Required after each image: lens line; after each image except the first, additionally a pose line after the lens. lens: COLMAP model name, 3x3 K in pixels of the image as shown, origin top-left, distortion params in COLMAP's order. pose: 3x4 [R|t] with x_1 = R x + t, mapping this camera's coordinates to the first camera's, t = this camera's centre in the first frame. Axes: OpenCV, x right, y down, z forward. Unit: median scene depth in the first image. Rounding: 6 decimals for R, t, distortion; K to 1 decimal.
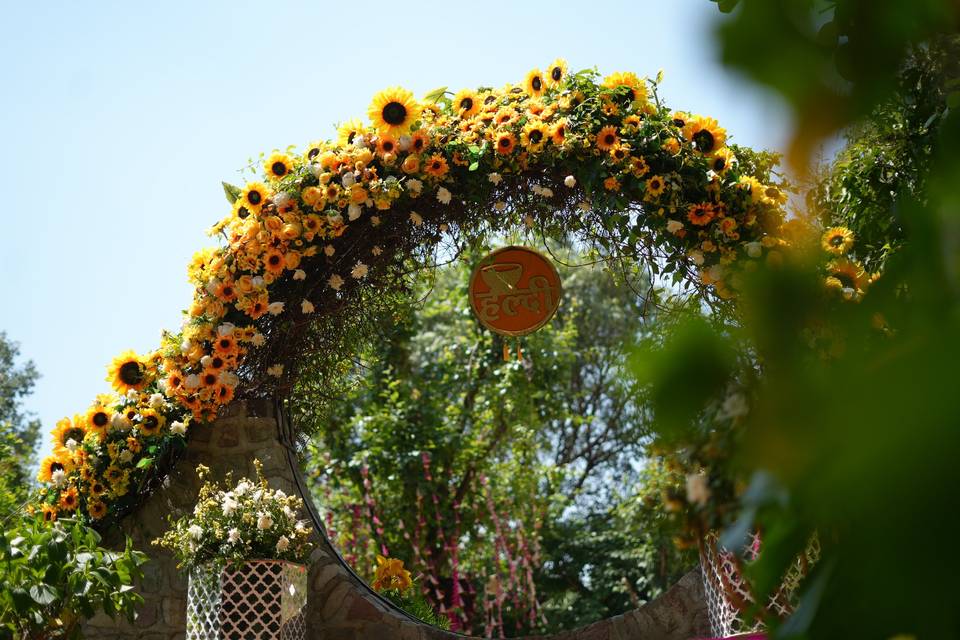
lens RADIAL K [[1399.9, 0, 477.5], [0, 1399.9, 362.9], [0, 0, 1]] dist [-0.012041, -0.022604]
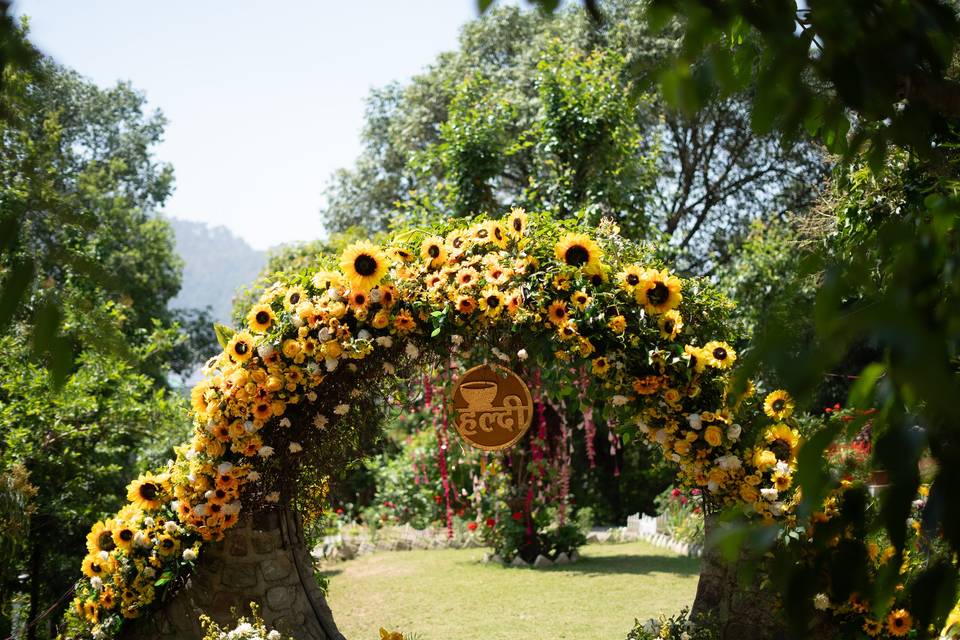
lens RADIAL K [[1394.3, 0, 482.8], [0, 1394.3, 372.4], [0, 0, 1]] dist [-0.030820, 0.015832]
pose [[0.994004, -0.008275, -0.109031, 0.144069], [0.036095, 0.966072, 0.255740, -0.369848], [0.103216, -0.258142, 0.960578, -0.020872]]
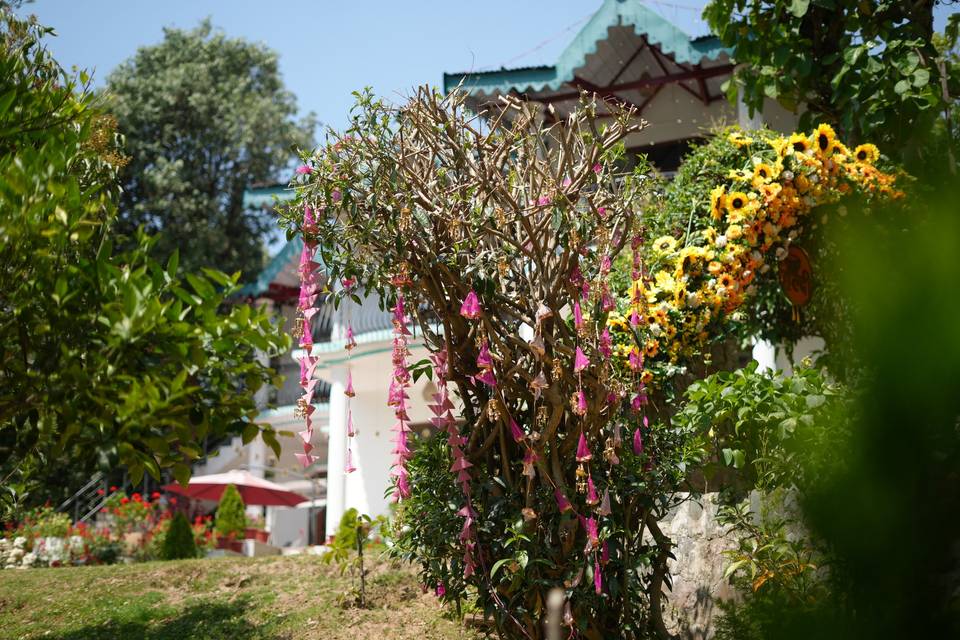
lens RADIAL K [[1399.9, 0, 477.5], [0, 1399.9, 362.9], [0, 0, 1]] dist [-0.012041, -0.022604]
pose [[0.575119, 0.212445, 0.790003, -1.383936], [-0.238864, 0.967219, -0.086209, 0.258253], [-0.782420, -0.139123, 0.607012, 0.369153]]
